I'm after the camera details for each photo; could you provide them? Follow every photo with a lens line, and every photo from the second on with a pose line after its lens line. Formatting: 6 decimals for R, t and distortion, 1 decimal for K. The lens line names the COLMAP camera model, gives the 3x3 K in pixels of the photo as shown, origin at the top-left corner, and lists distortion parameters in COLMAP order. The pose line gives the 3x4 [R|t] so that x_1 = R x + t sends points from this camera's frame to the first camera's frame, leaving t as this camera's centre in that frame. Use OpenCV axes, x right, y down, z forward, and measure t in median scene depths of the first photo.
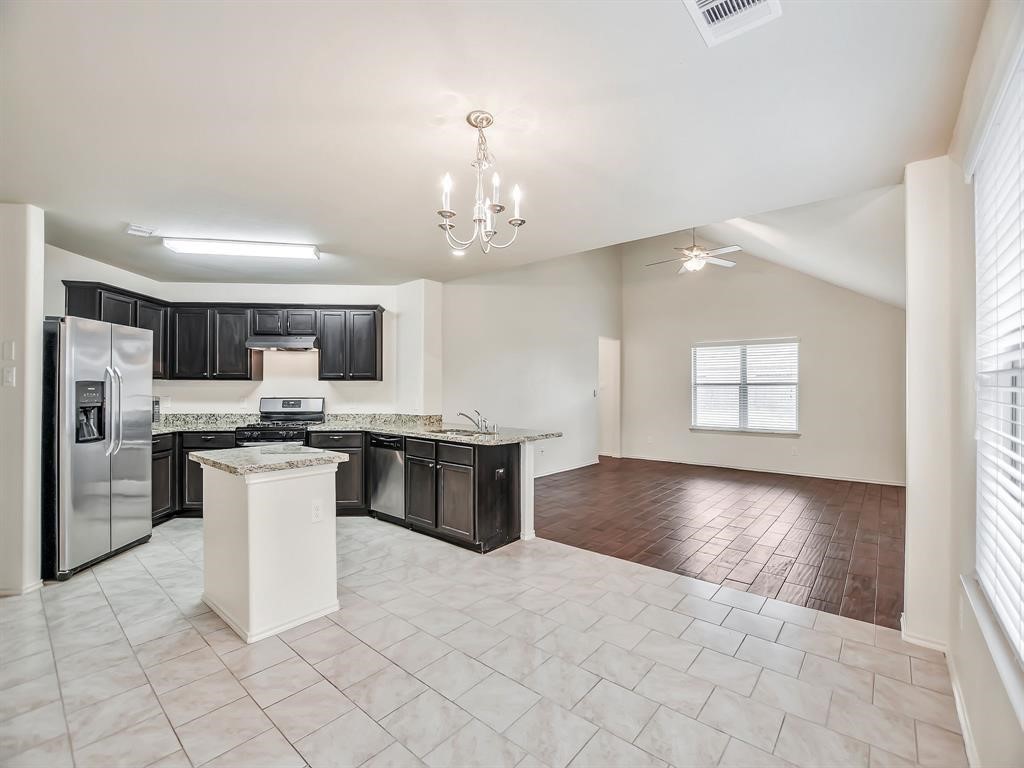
lens RADIAL K [[447.4, 0, 509.3], [0, 447.4, 386.5], [0, 0, 1]] dist [-0.028709, 0.003415]
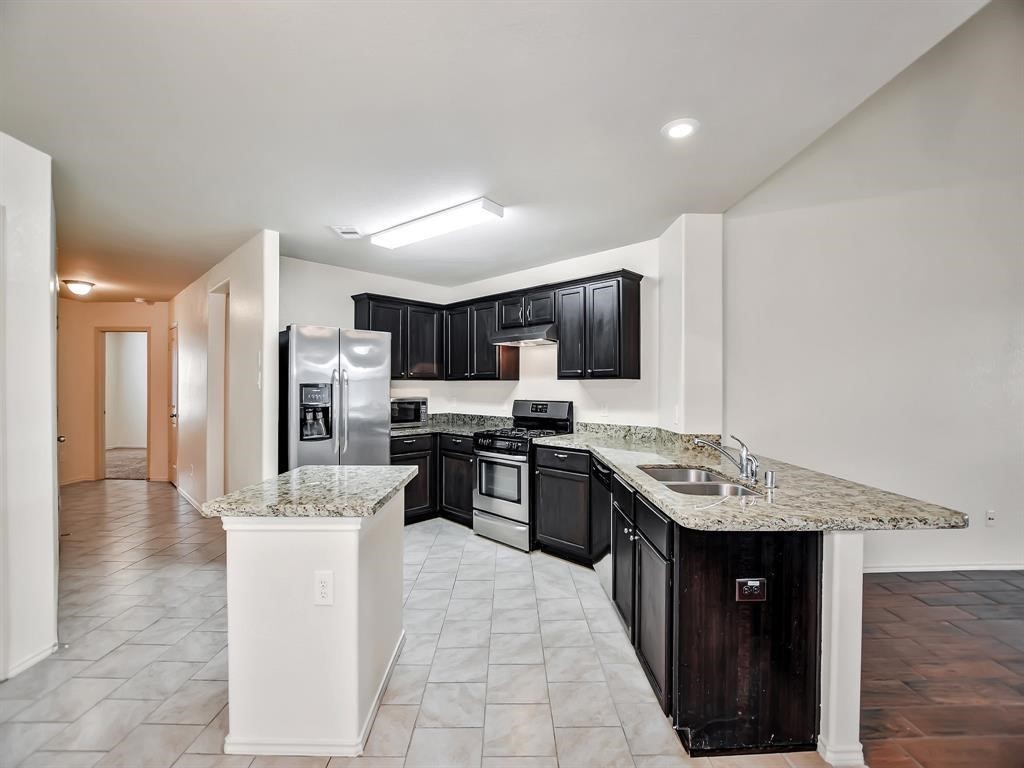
lens RADIAL K [[447.4, 0, 517.1], [0, 447.4, 387.1], [0, 0, 1]] dist [-0.028709, 0.003415]
pose [[0.662383, 0.000889, -0.749164, 0.117856], [0.003347, 0.999986, 0.004146, -0.004012], [0.749157, -0.005254, 0.662371, 0.420871]]
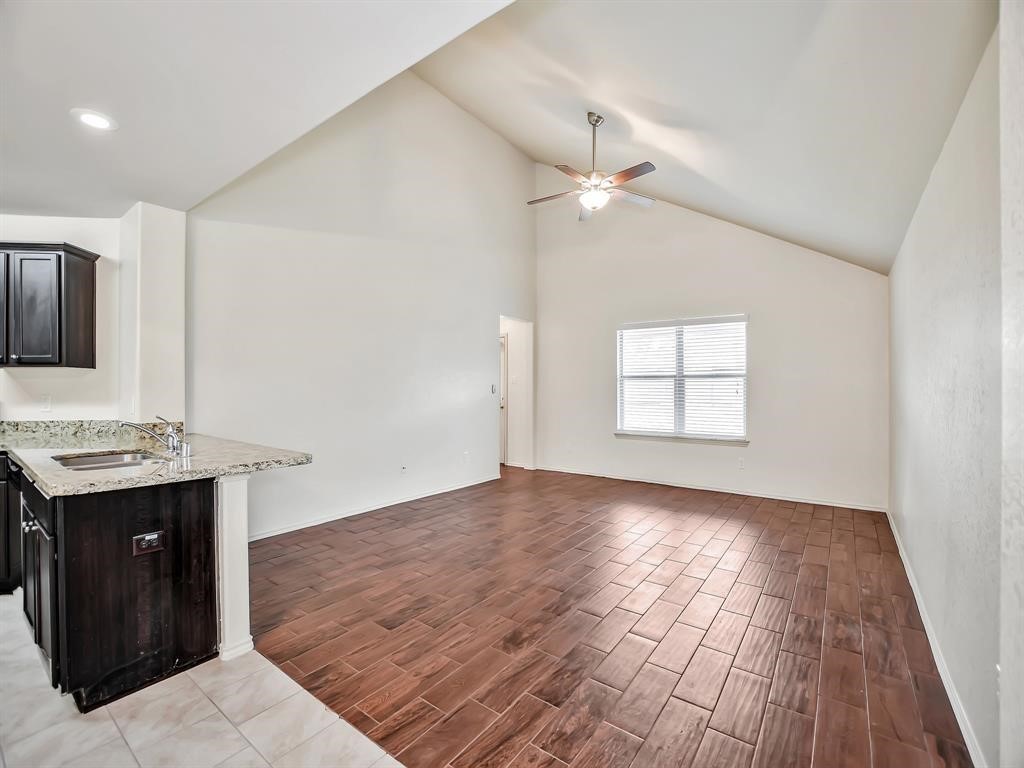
lens RADIAL K [[447.4, 0, 507.2], [0, 447.4, 387.9], [0, 0, 1]] dist [-0.028709, 0.003415]
pose [[0.998226, -0.002837, 0.059476, 0.278280], [0.002367, 0.999965, 0.007970, 0.012098], [-0.059497, -0.007815, 0.998198, 0.370145]]
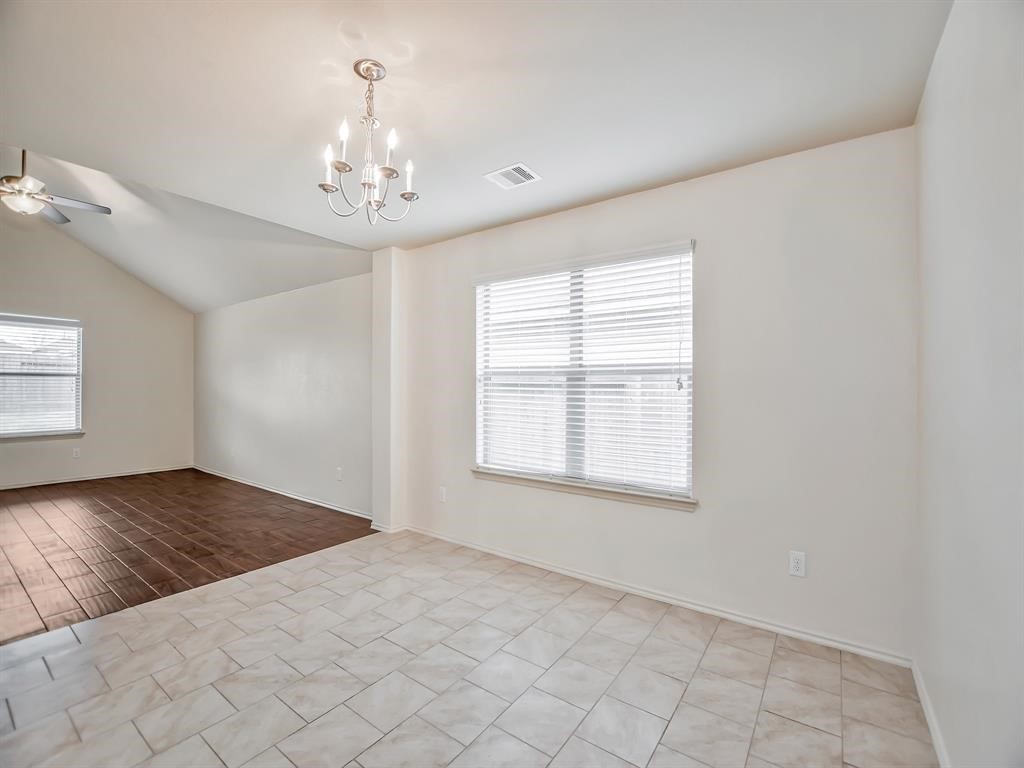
lens RADIAL K [[447.4, 0, 509.6], [0, 447.4, 396.5], [0, 0, 1]] dist [-0.028709, 0.003415]
pose [[-0.069255, -0.023471, 0.997323, -0.383114], [-0.014410, 0.999642, 0.022525, 0.005871], [-0.997495, -0.012812, -0.069568, 0.312619]]
